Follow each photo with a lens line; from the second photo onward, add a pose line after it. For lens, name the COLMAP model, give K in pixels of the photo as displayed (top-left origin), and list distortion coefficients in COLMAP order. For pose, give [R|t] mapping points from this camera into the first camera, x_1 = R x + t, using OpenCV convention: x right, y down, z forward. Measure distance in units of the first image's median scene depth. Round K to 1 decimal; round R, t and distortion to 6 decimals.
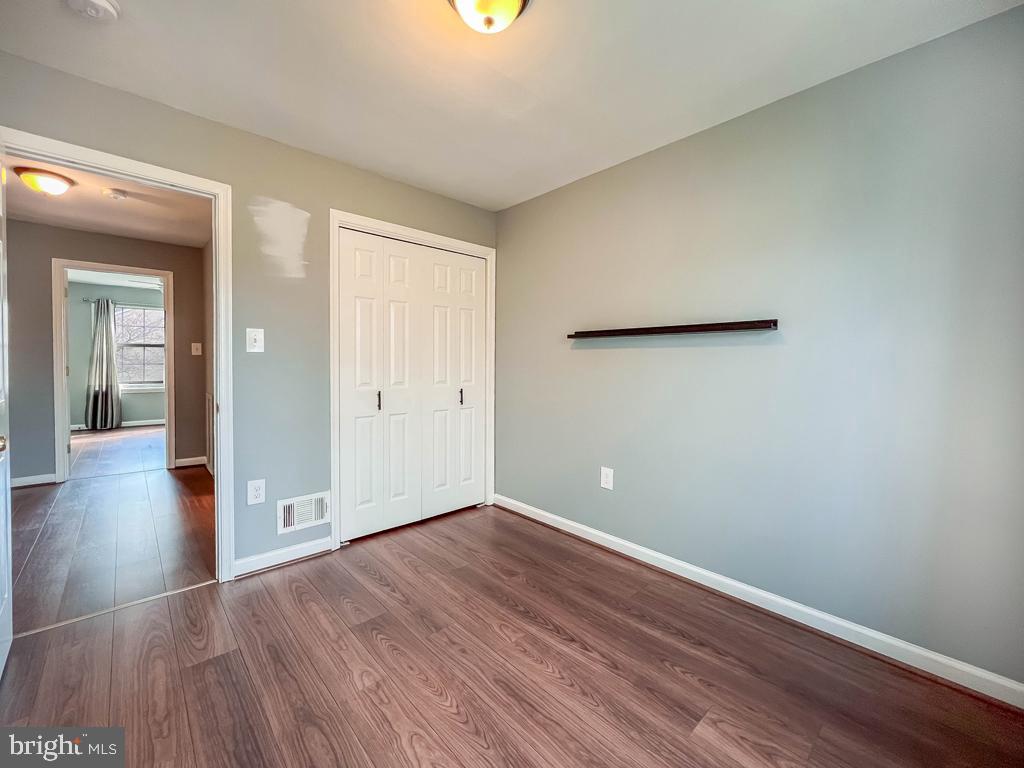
lens RADIAL K [[424.7, 0, 504.8], [0, 424.7, 375.3], [0, 0, 1]] dist [-0.003998, 0.001037]
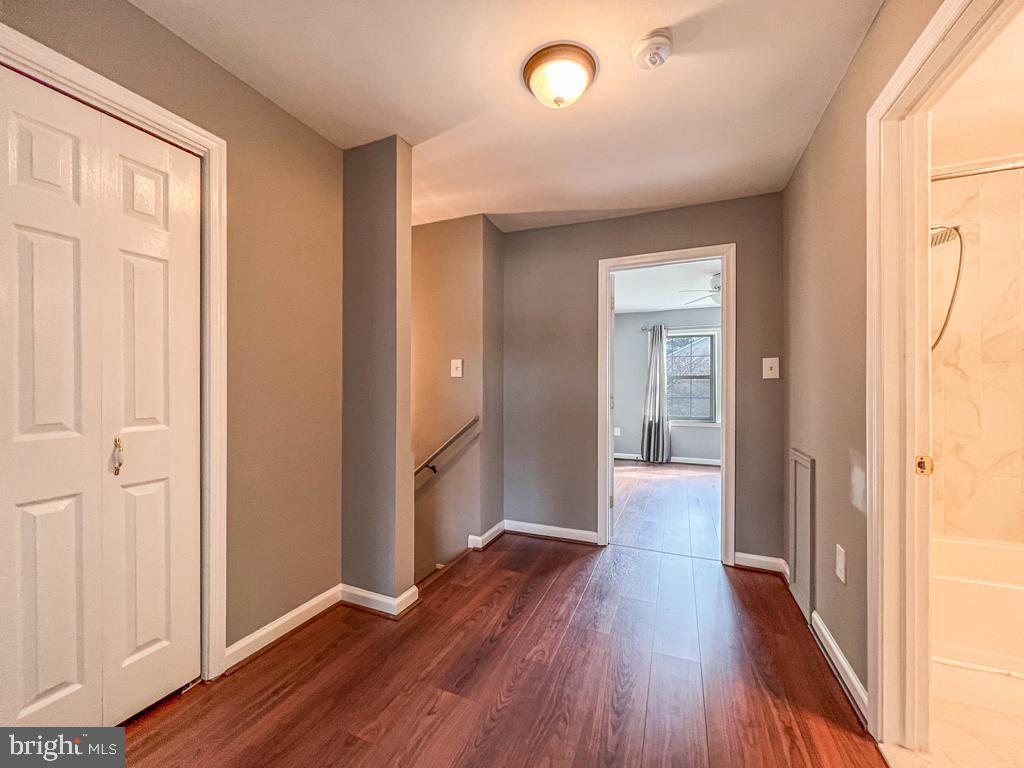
lens RADIAL K [[412.4, 0, 512.1], [0, 412.4, 389.1], [0, 0, 1]] dist [0.002169, 0.000421]
pose [[0.441003, -0.008449, -0.897466, -0.261063], [-0.026371, 0.999402, -0.022367, -0.007727], [0.897118, 0.033531, 0.440516, 0.302389]]
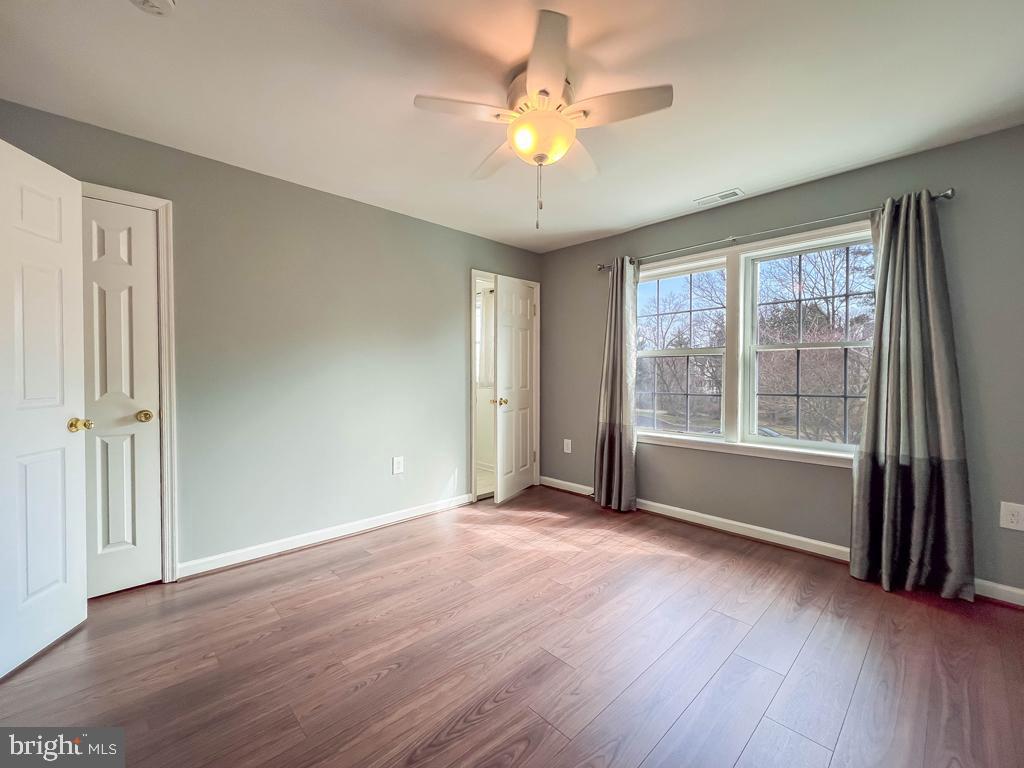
lens RADIAL K [[417.4, 0, 509.7], [0, 417.4, 376.4], [0, 0, 1]] dist [0.001480, 0.000213]
pose [[0.033832, 0.001803, -0.999426, -0.441084], [-0.015802, 0.999874, 0.001269, -0.033604], [0.999303, 0.015750, 0.033857, 0.856849]]
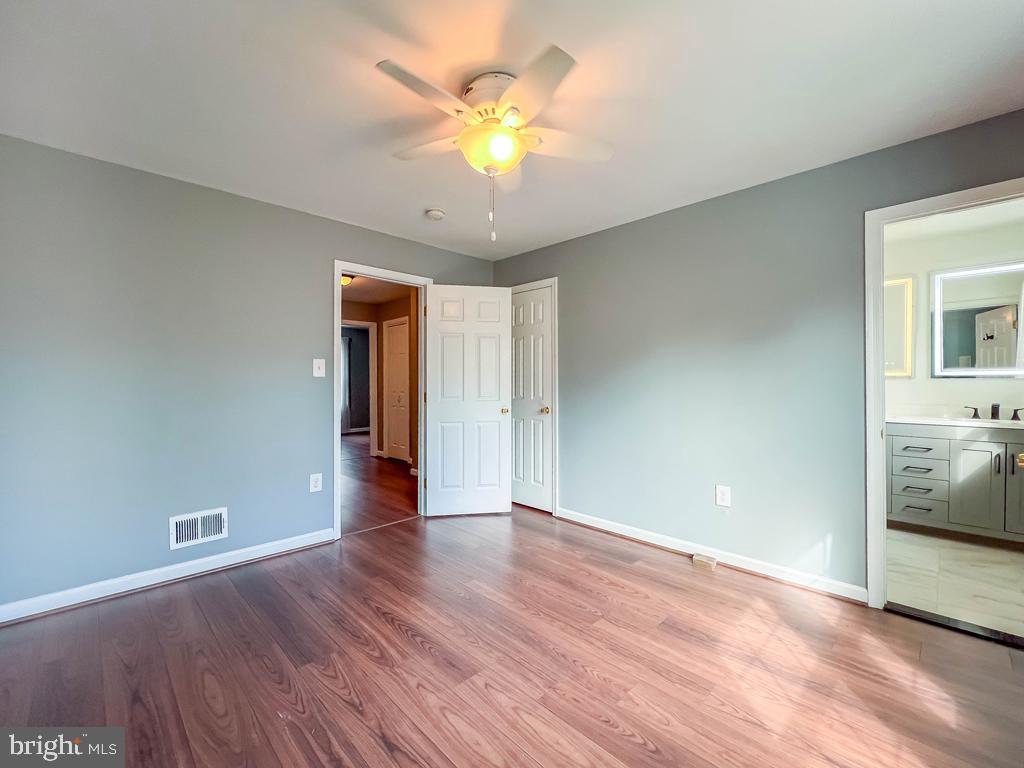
lens RADIAL K [[424.7, 0, 505.6], [0, 424.7, 383.8], [0, 0, 1]] dist [-0.003998, 0.001037]
pose [[-0.997654, -0.005673, -0.068227, -0.682891], [-0.006848, 0.999832, 0.017008, -0.042022], [0.068119, 0.017435, -0.997525, 1.131371]]
